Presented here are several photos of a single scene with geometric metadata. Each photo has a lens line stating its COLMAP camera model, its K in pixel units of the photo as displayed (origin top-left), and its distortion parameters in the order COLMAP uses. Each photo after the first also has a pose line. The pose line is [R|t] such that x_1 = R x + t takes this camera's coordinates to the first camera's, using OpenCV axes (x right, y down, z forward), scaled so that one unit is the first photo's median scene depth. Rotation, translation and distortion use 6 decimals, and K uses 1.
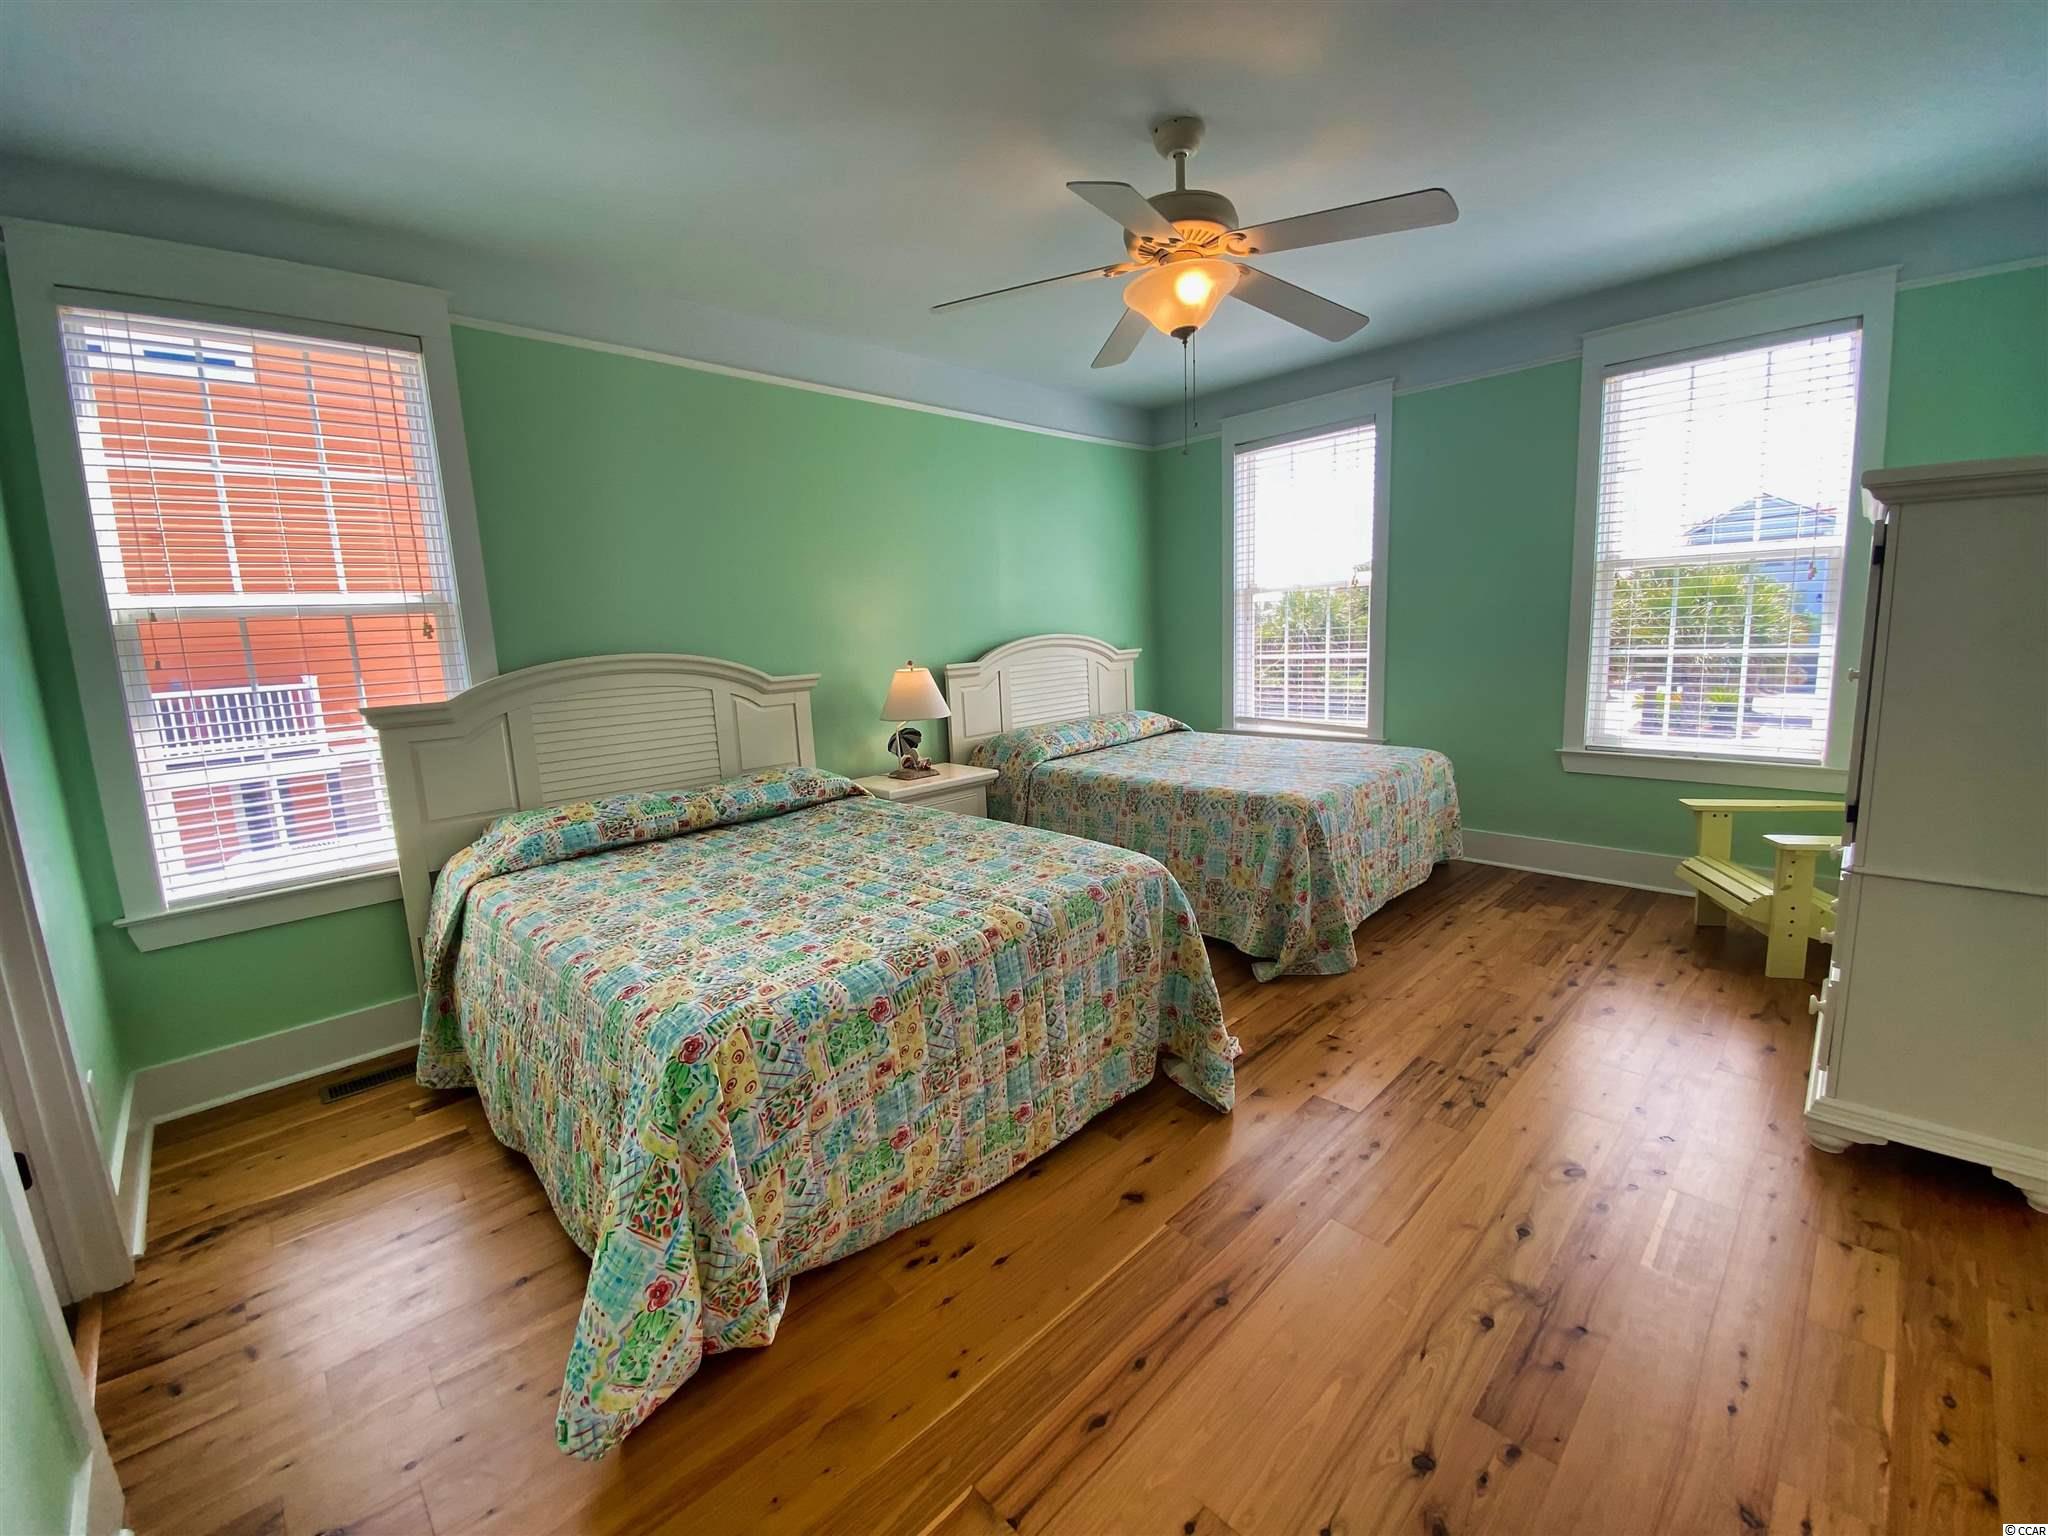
lens RADIAL K [[826.3, 0, 1030.8], [0, 826.3, 763.6], [0, 0, 1]] dist [0.023444, -0.027267]
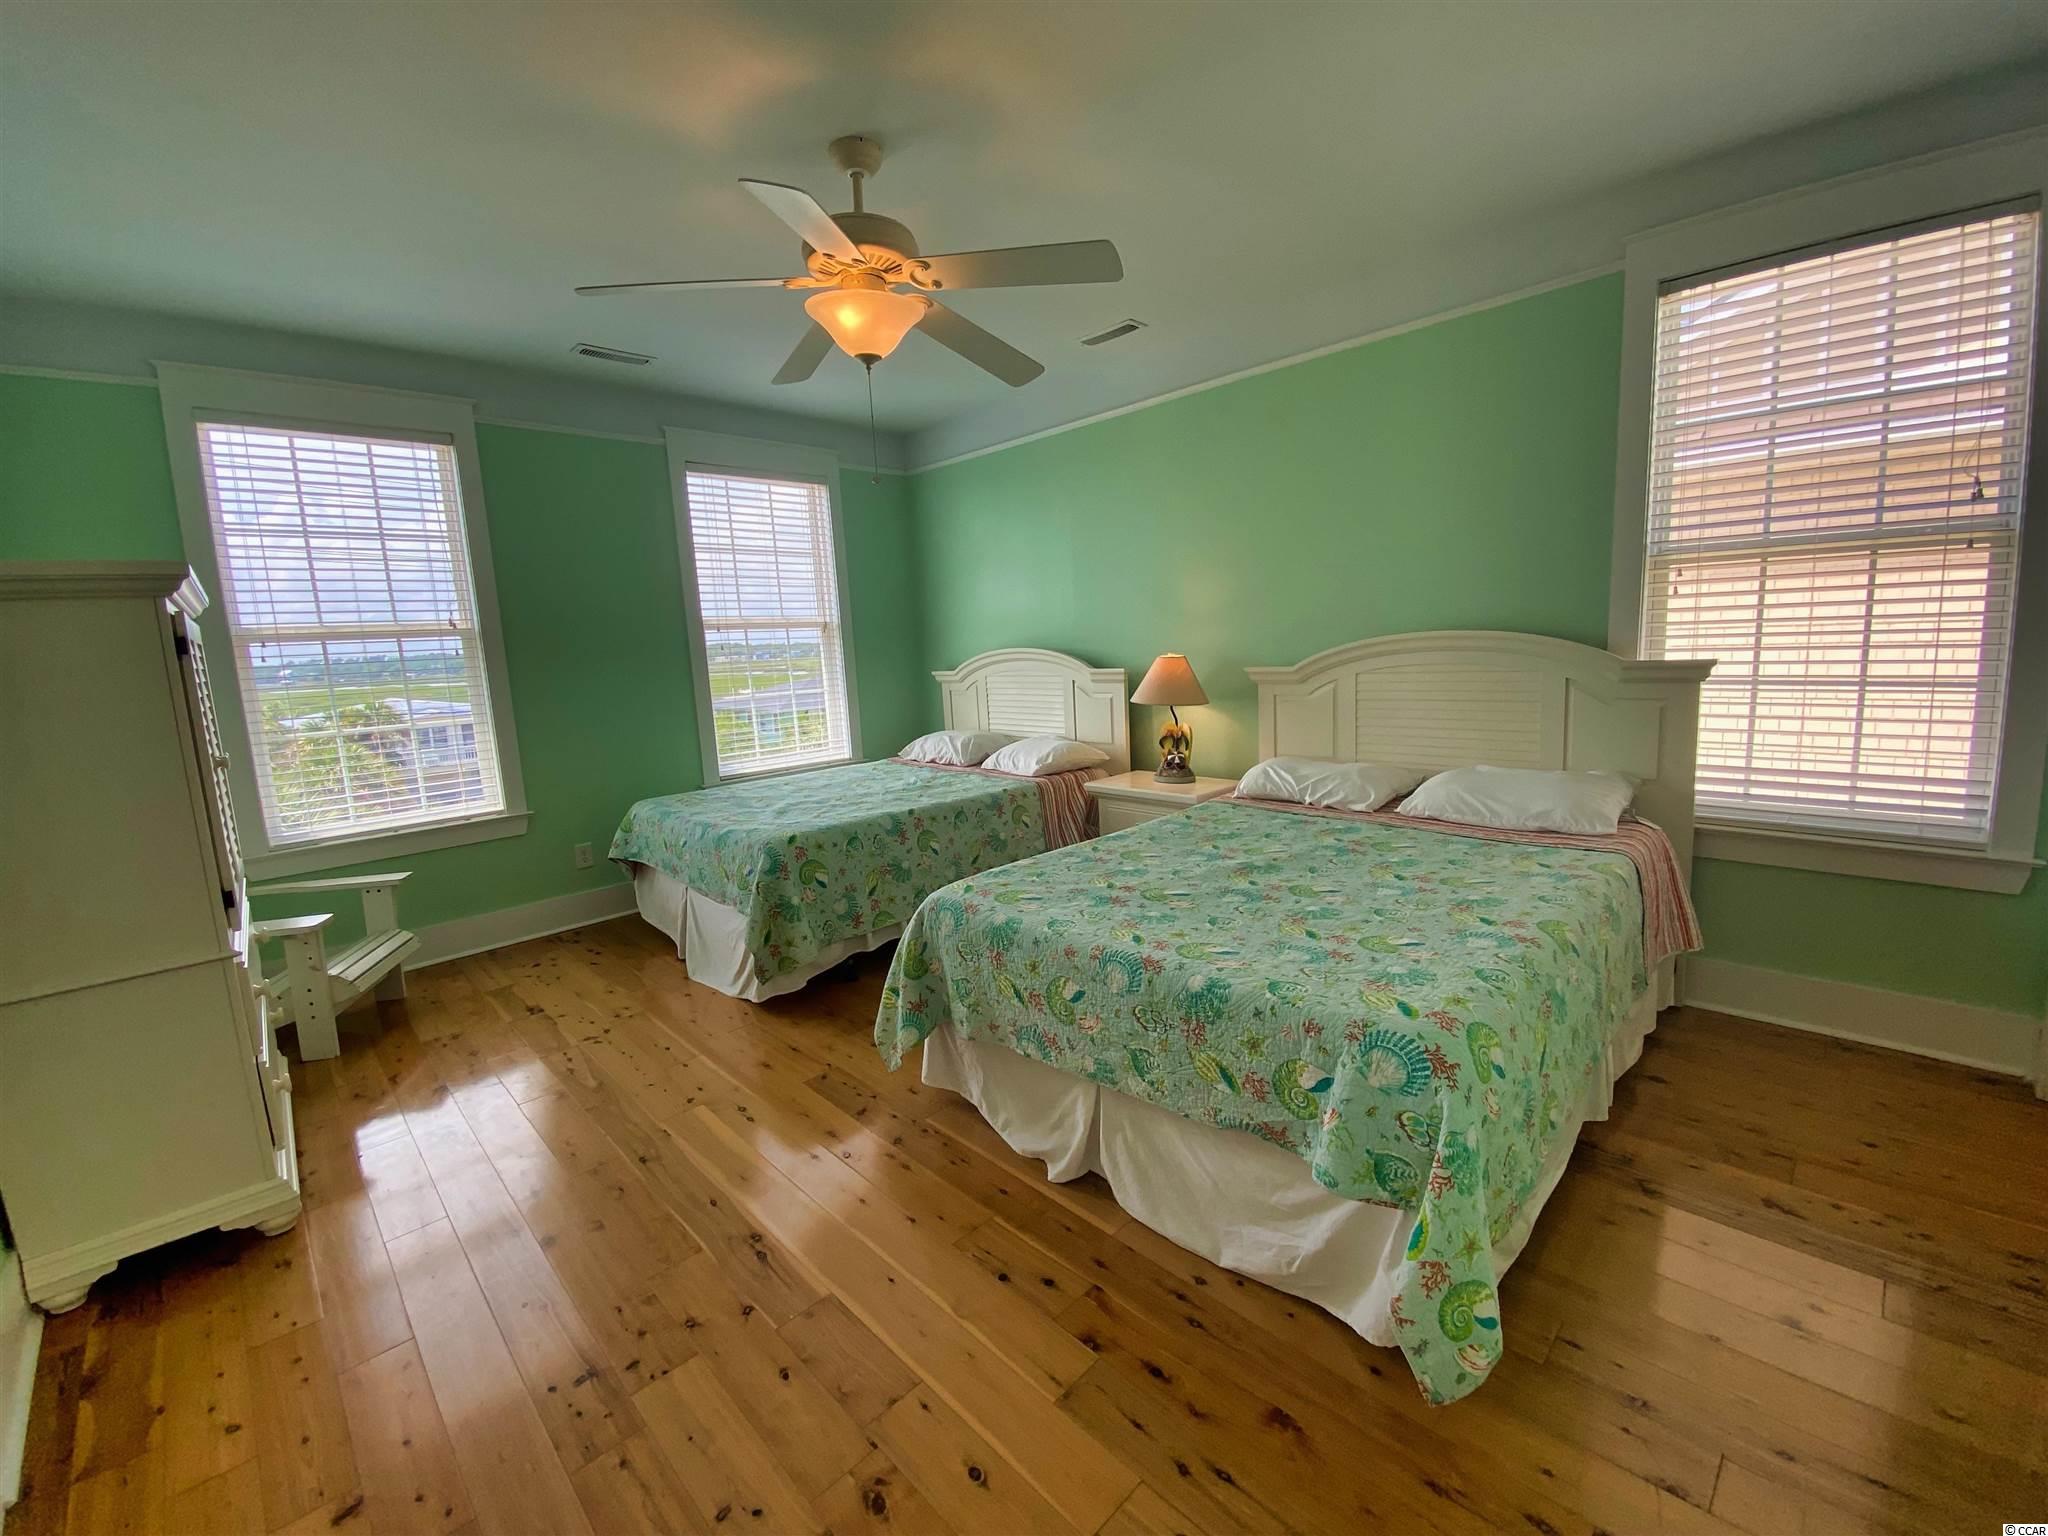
lens RADIAL K [[813.9, 0, 1053.0], [0, 813.9, 761.6], [0, 0, 1]] dist [-0.000414, -0.013962]
pose [[-0.048366, -0.109221, 0.992840, -0.630609], [0.216193, 0.969295, 0.117163, -0.087415], [-0.975152, 0.220312, -0.023268, 0.680024]]
